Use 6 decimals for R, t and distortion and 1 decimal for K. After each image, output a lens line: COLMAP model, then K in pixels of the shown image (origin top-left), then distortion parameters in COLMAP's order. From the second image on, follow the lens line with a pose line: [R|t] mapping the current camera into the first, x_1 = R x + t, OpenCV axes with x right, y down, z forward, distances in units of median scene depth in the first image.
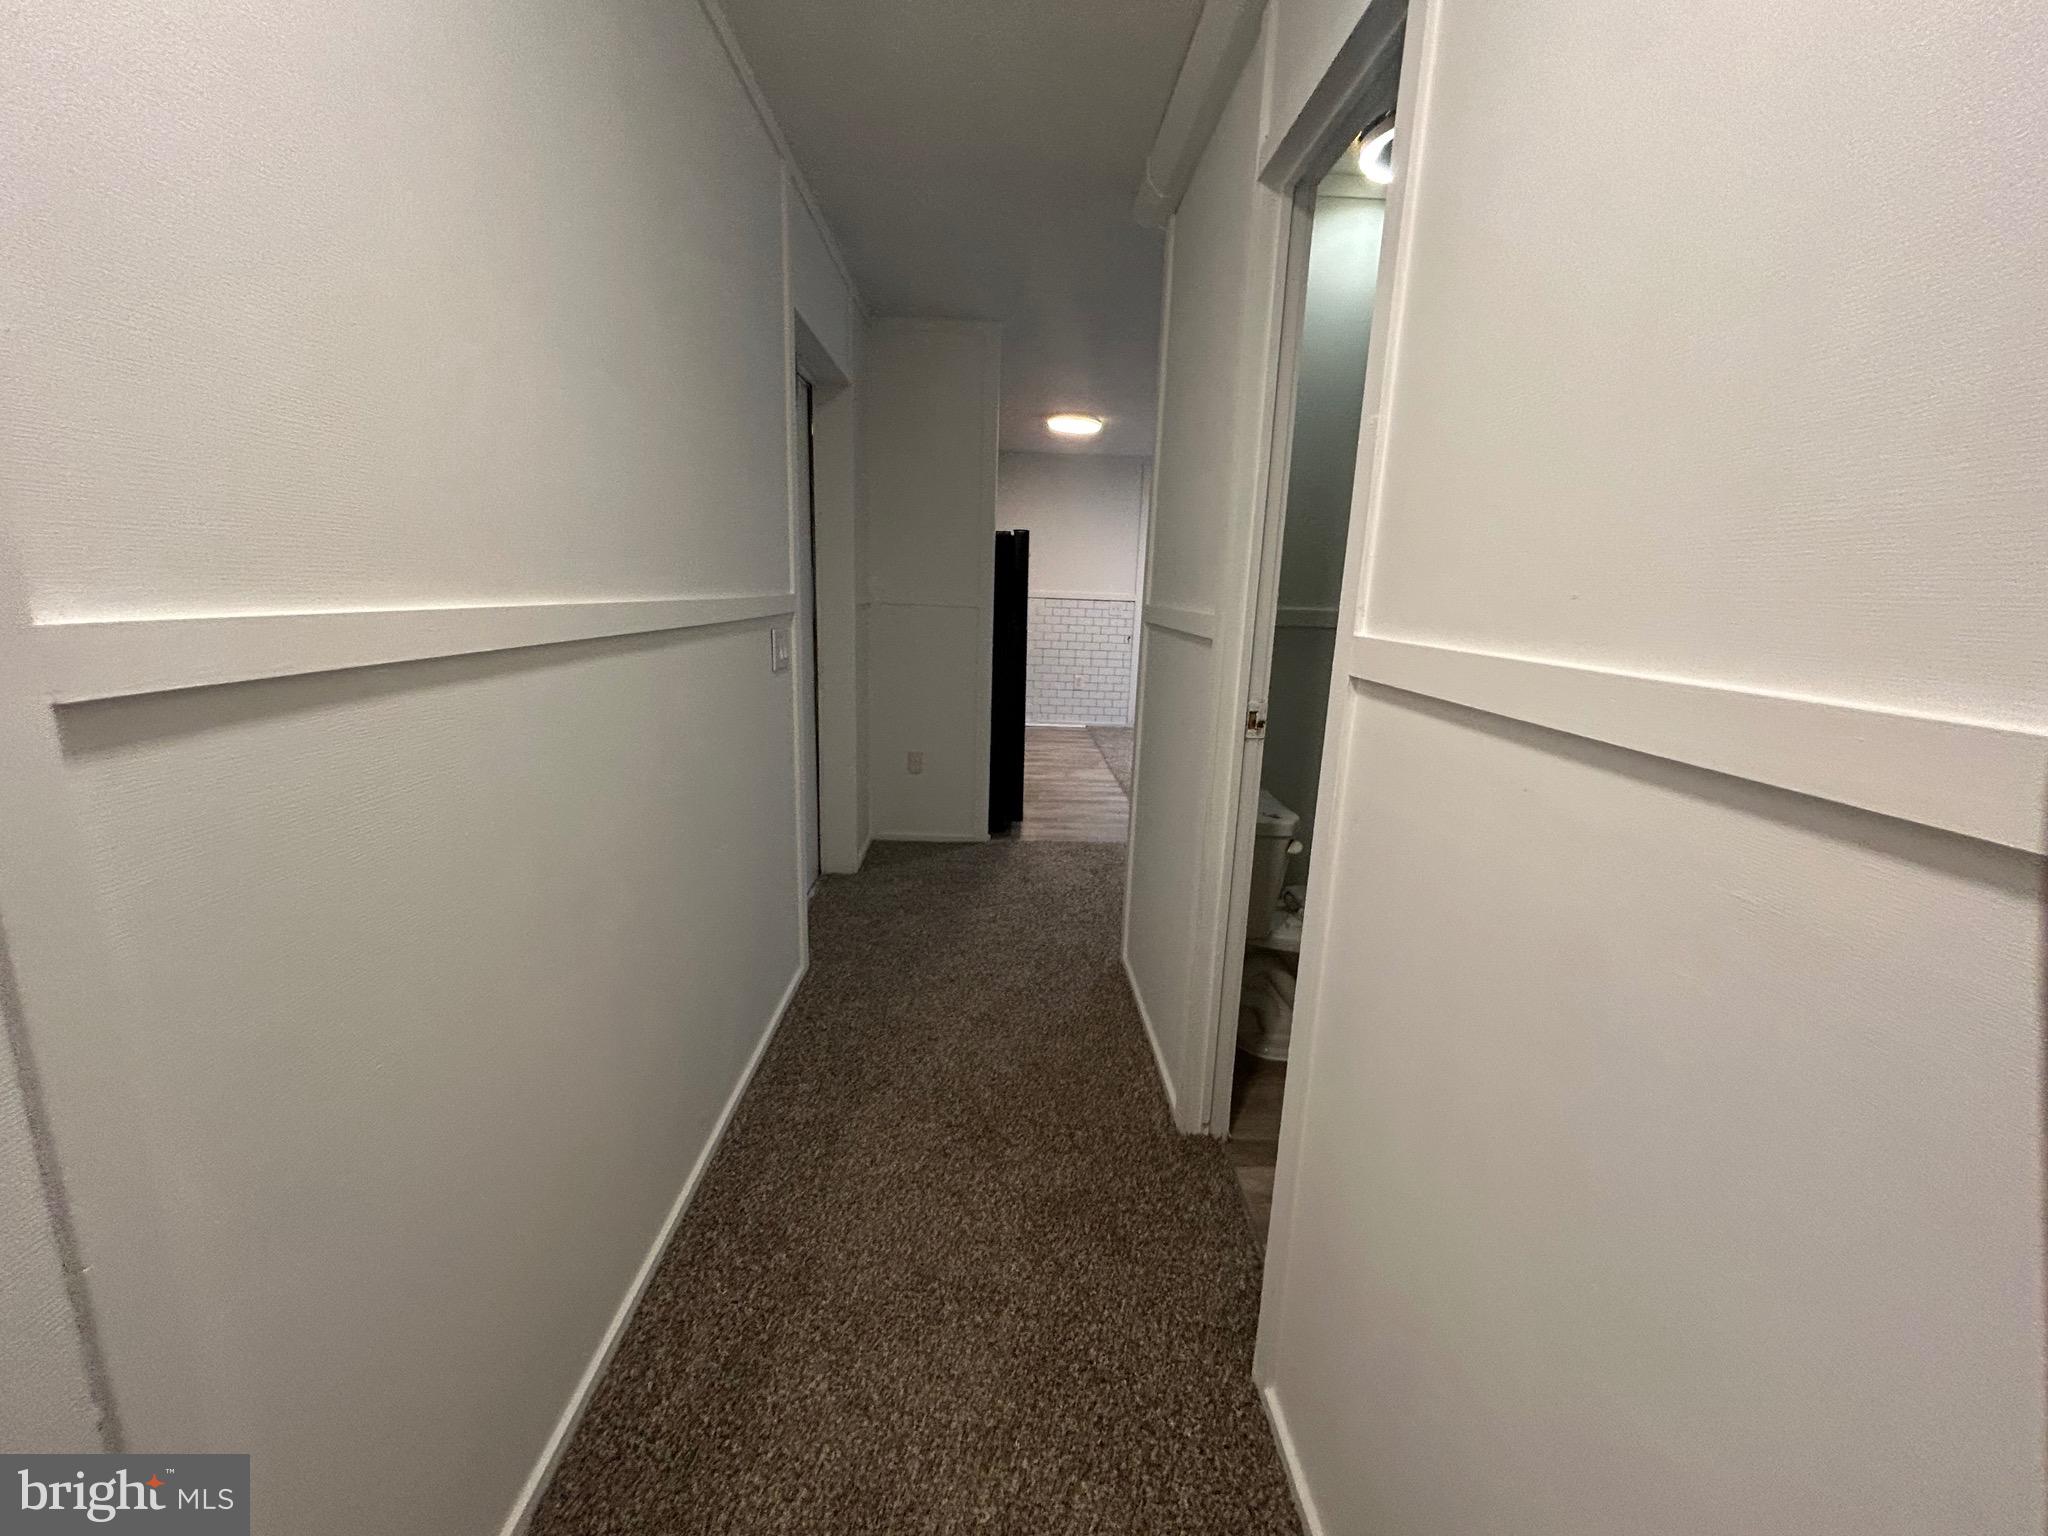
lens RADIAL K [[830.0, 0, 1042.3], [0, 830.0, 768.0], [0, 0, 1]] dist [-0.003416, 0.001038]
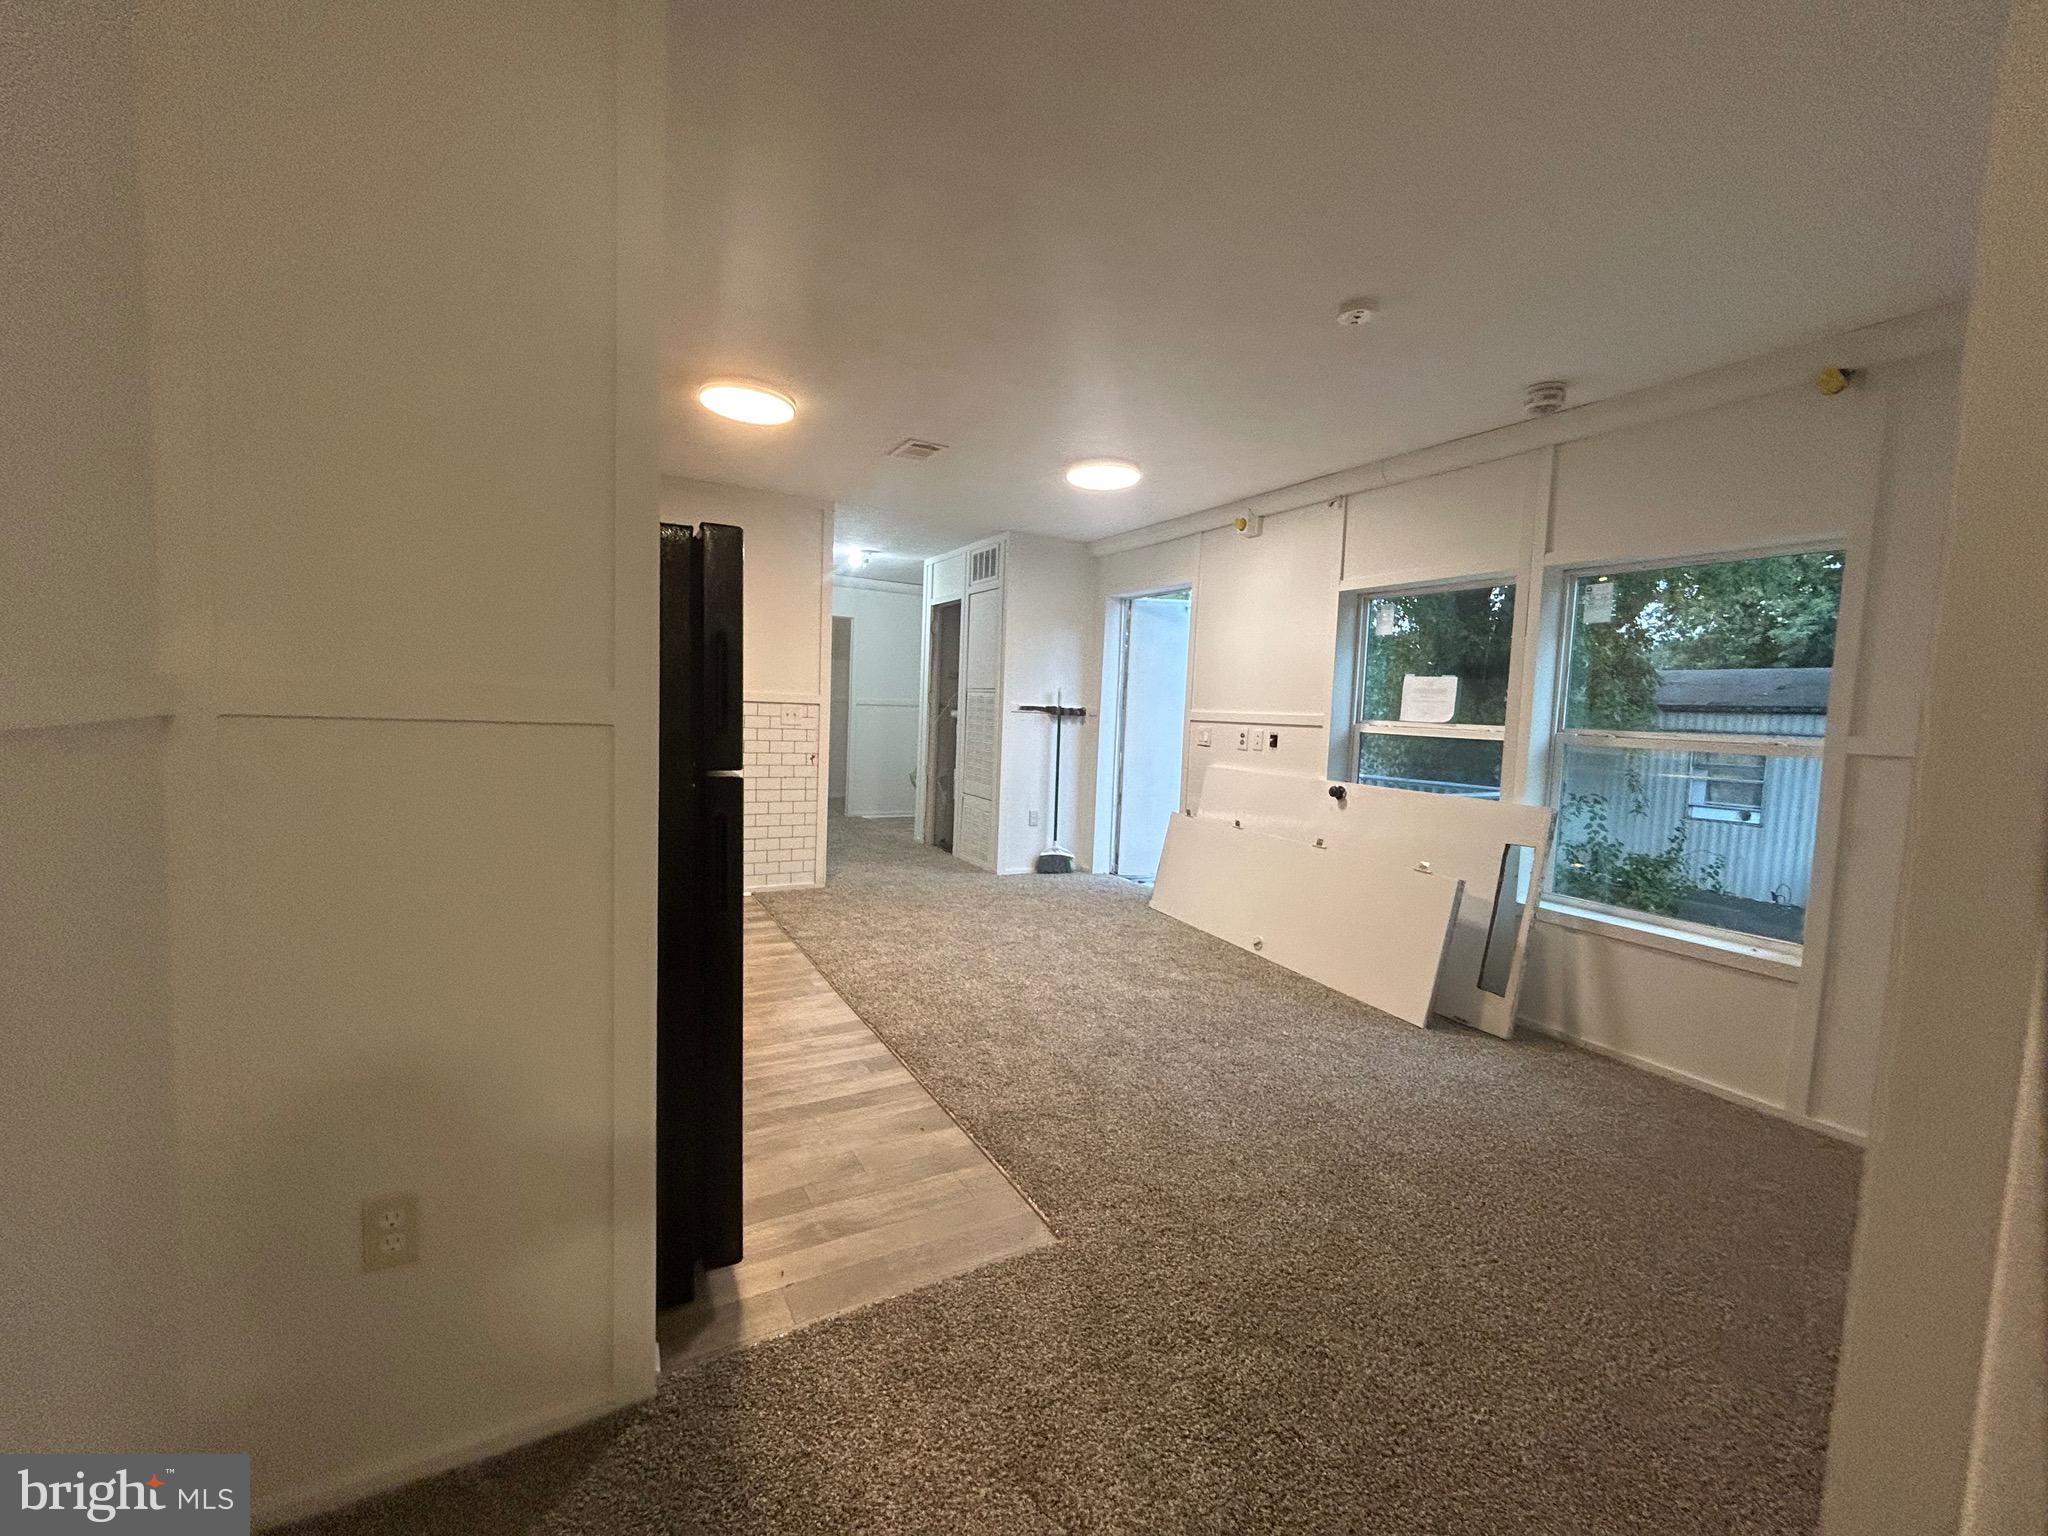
lens RADIAL K [[830.0, 0, 1023.0], [0, 830.0, 767.8], [0, 0, 1]] dist [-0.003416, 0.001038]
pose [[0.898144, -0.035565, 0.438261, -0.040387], [0.087269, 0.991313, -0.098399, -0.070091], [-0.430955, 0.126623, 0.893445, 0.340687]]
